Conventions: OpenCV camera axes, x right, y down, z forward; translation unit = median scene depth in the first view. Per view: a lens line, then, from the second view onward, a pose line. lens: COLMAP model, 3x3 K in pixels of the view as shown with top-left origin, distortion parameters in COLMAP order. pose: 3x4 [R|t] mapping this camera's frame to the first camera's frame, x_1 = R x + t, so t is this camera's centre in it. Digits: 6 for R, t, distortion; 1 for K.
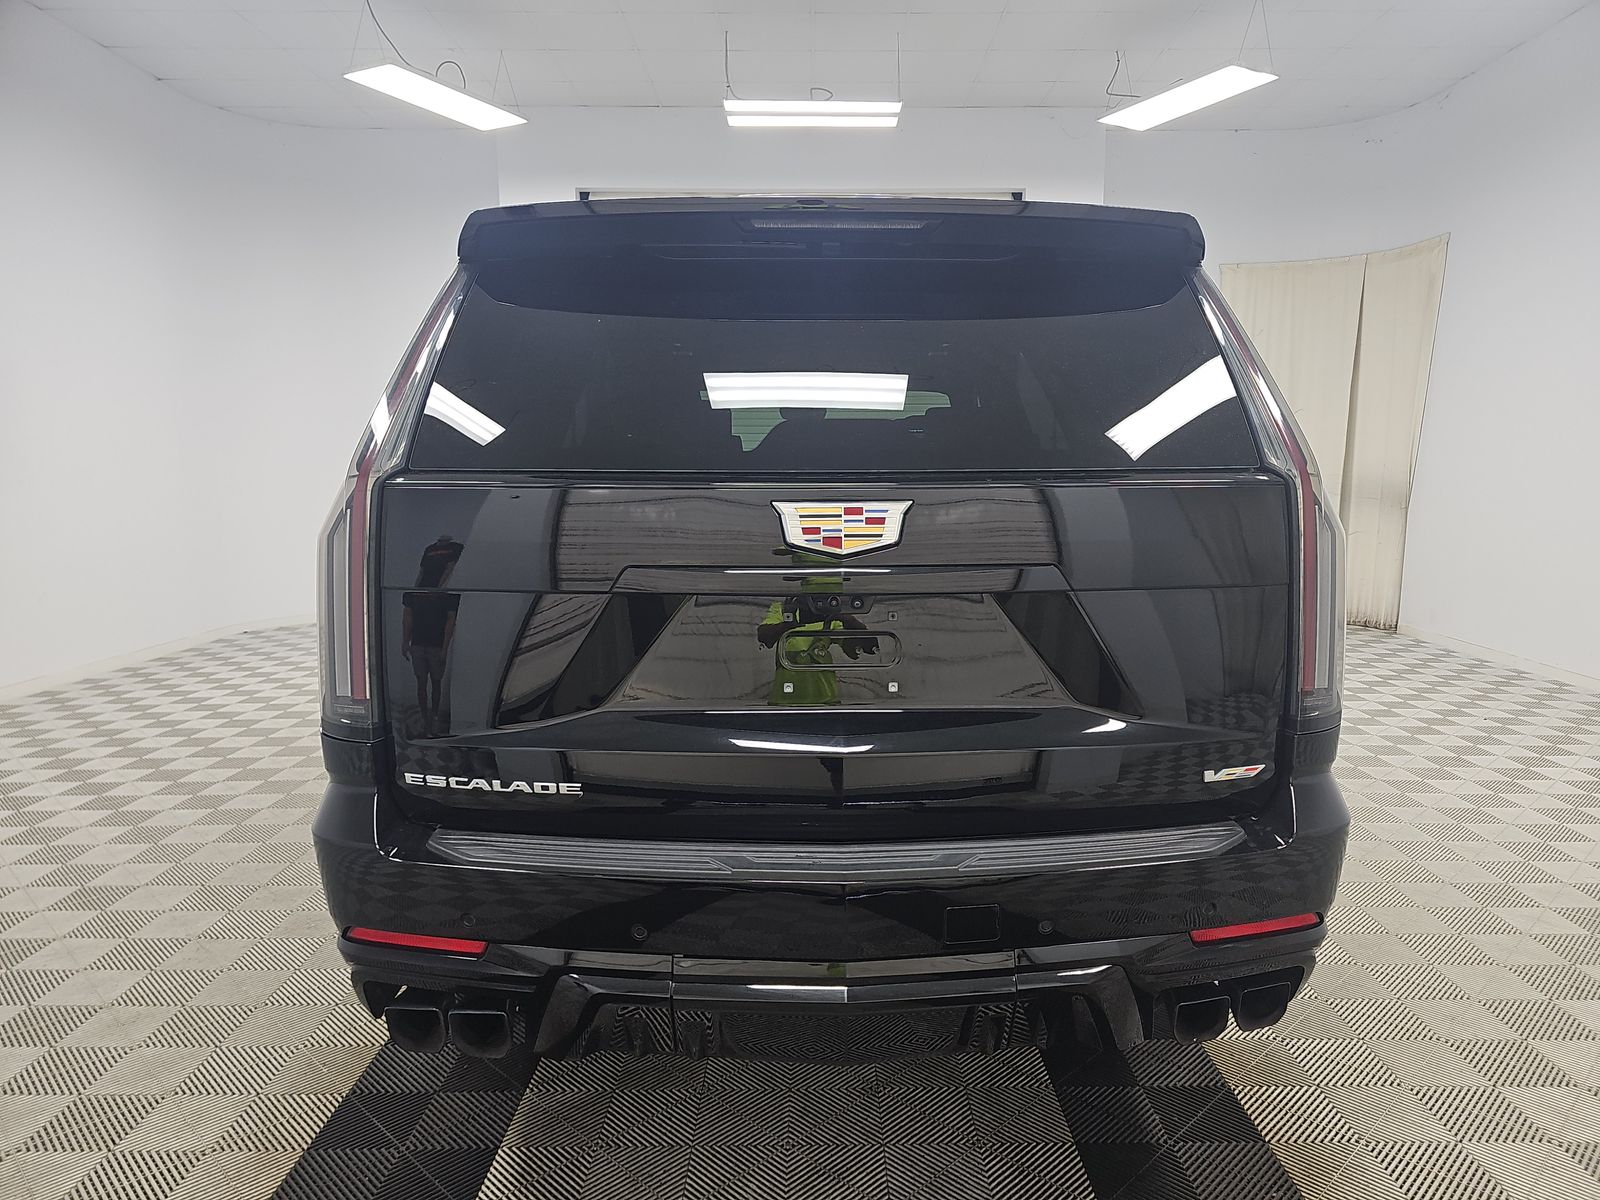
lens RADIAL K [[1067.4, 0, 803.2], [0, 1067.4, 593.1], [0, 0, 1]] dist [0.039208, -0.001010]
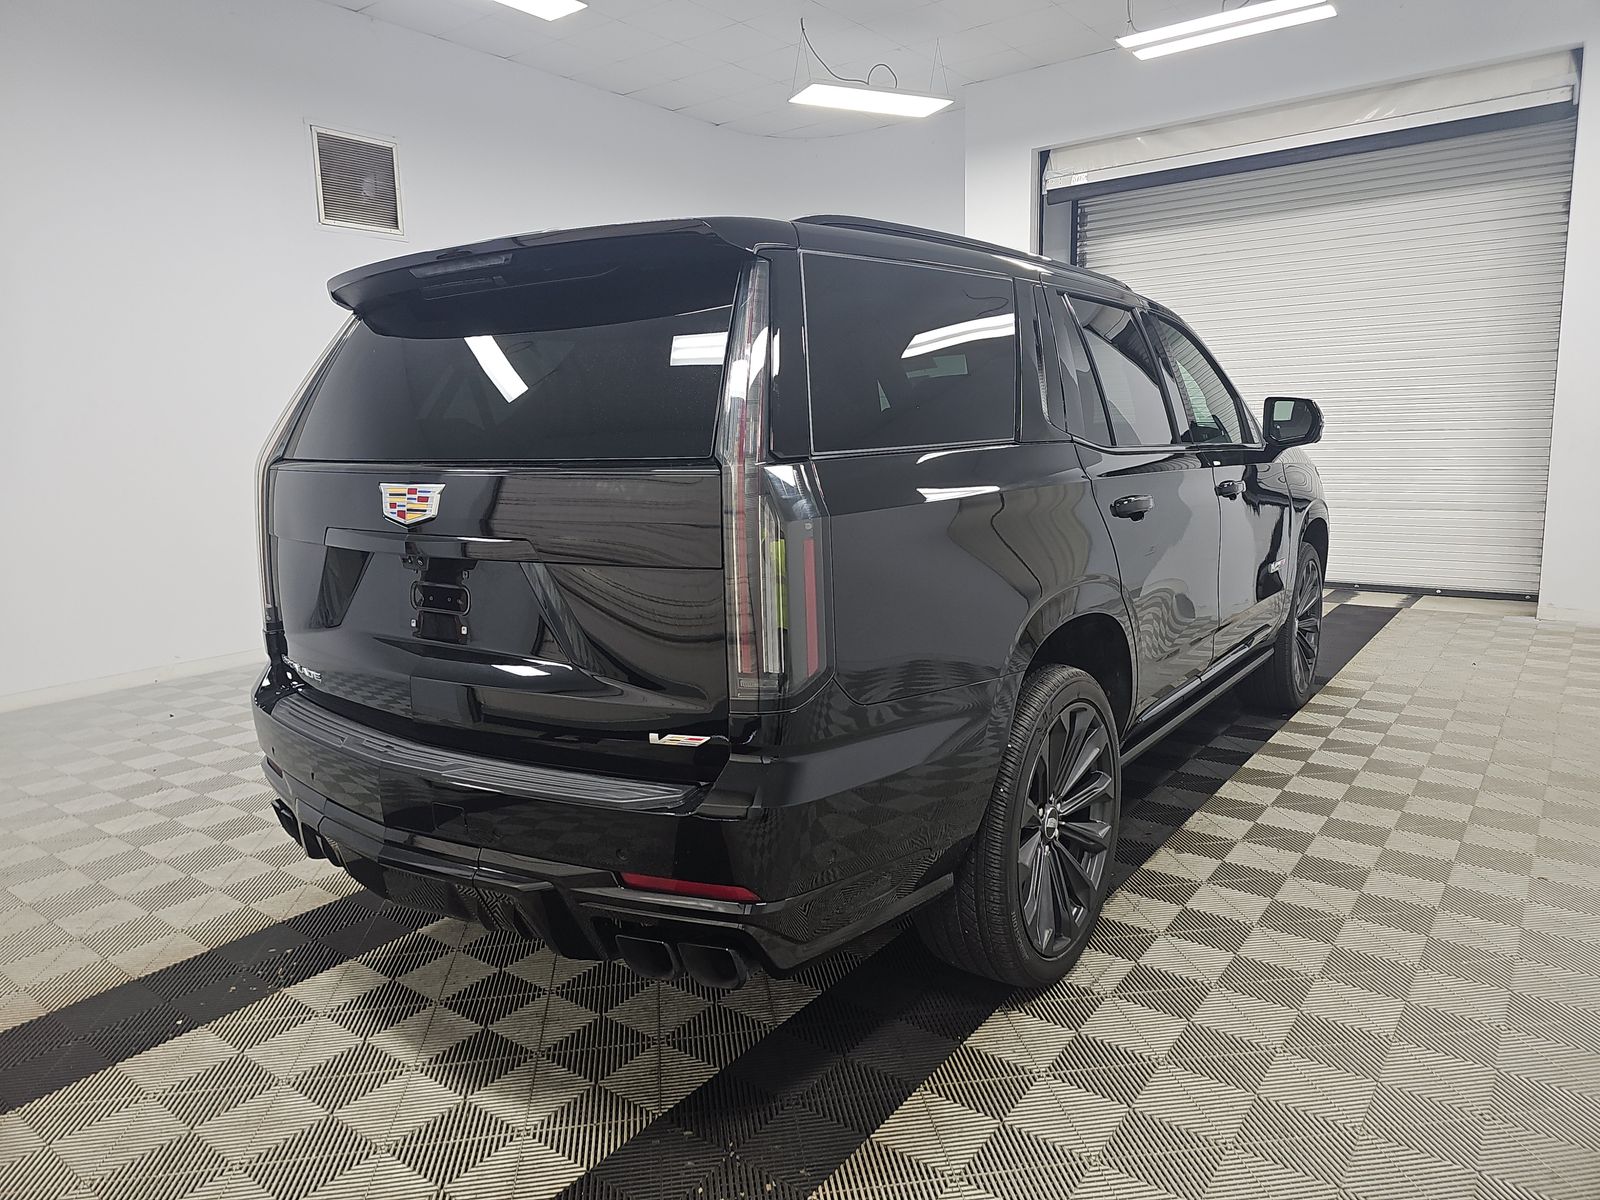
lens RADIAL K [[1067.4, 0, 803.2], [0, 1067.4, 593.1], [0, 0, 1]] dist [0.039208, -0.001010]
pose [[0.796026, 0.074386, -0.600674, 1.213487], [-0.047632, 0.997040, 0.060349, -0.053990], [0.603385, -0.019428, 0.797213, 0.237635]]
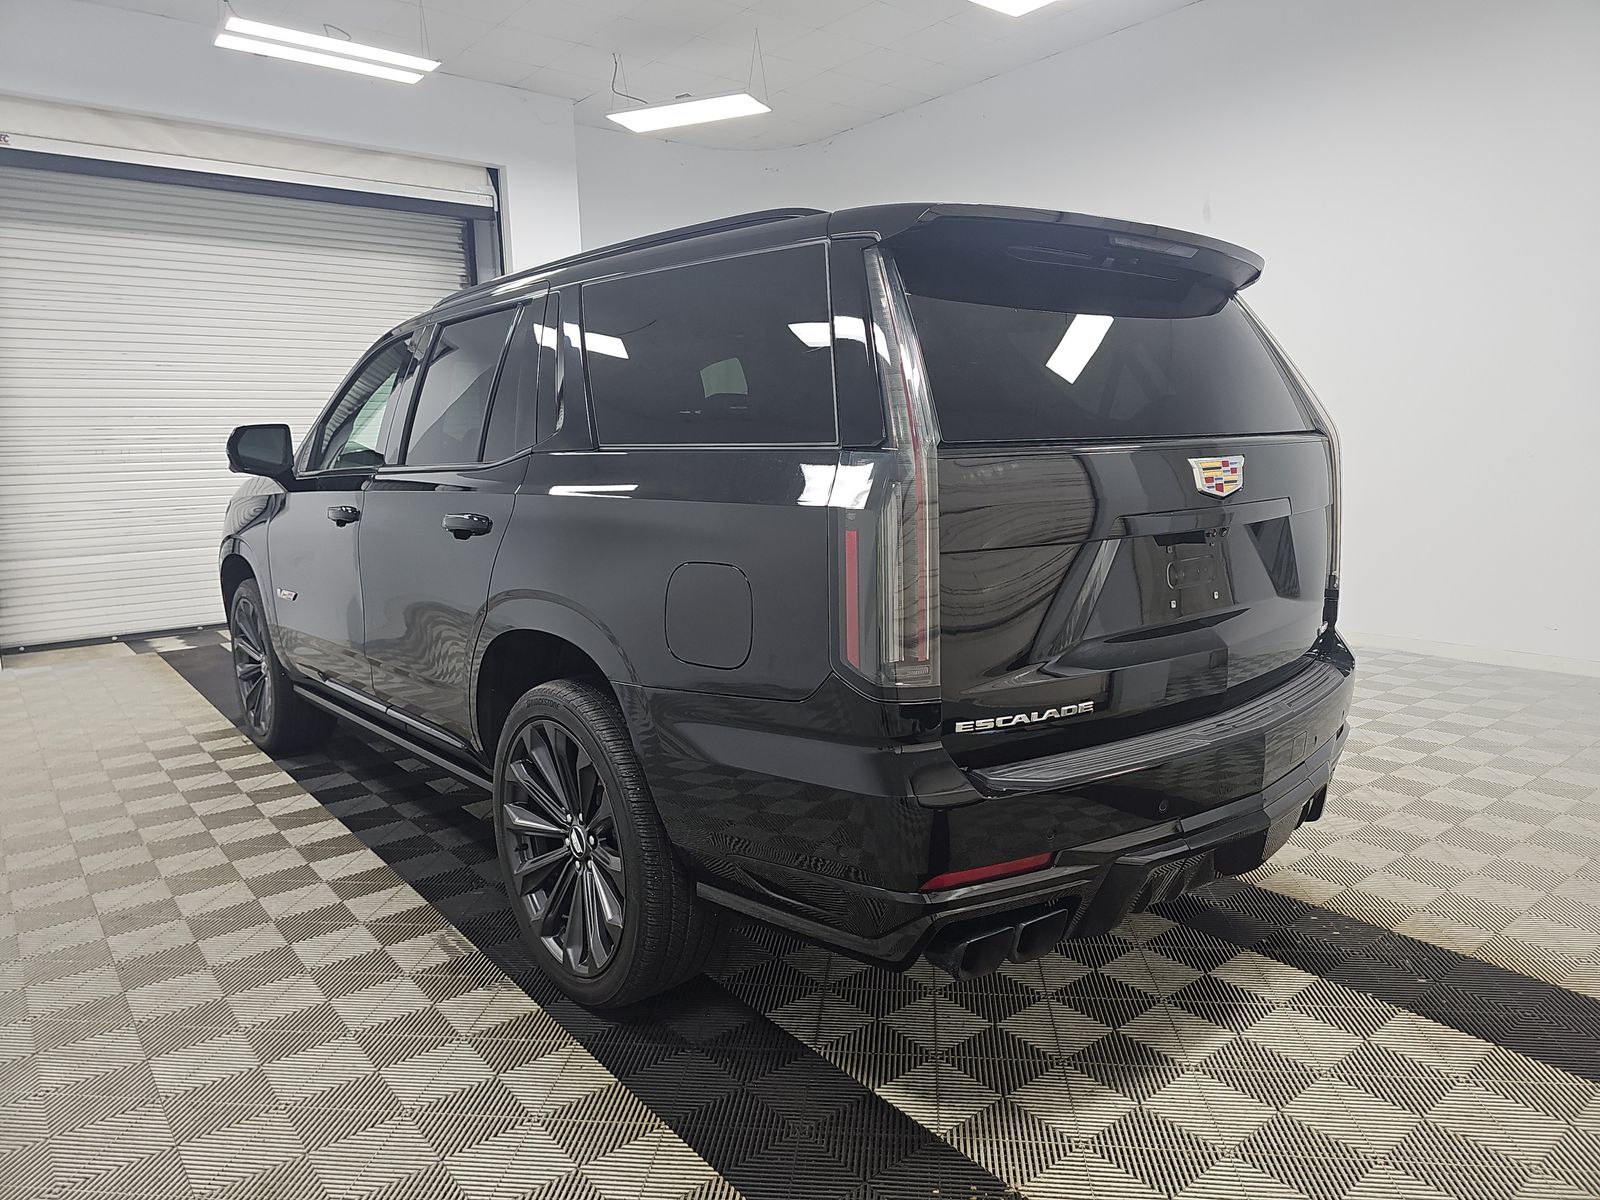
lens RADIAL K [[1067.4, 0, 803.2], [0, 1067.4, 593.1], [0, 0, 1]] dist [0.039208, -0.001010]
pose [[0.782769, -0.105160, 0.613363, -1.204831], [0.095501, 0.994243, 0.048585, -0.031045], [-0.614941, 0.020546, 0.788306, 0.261212]]
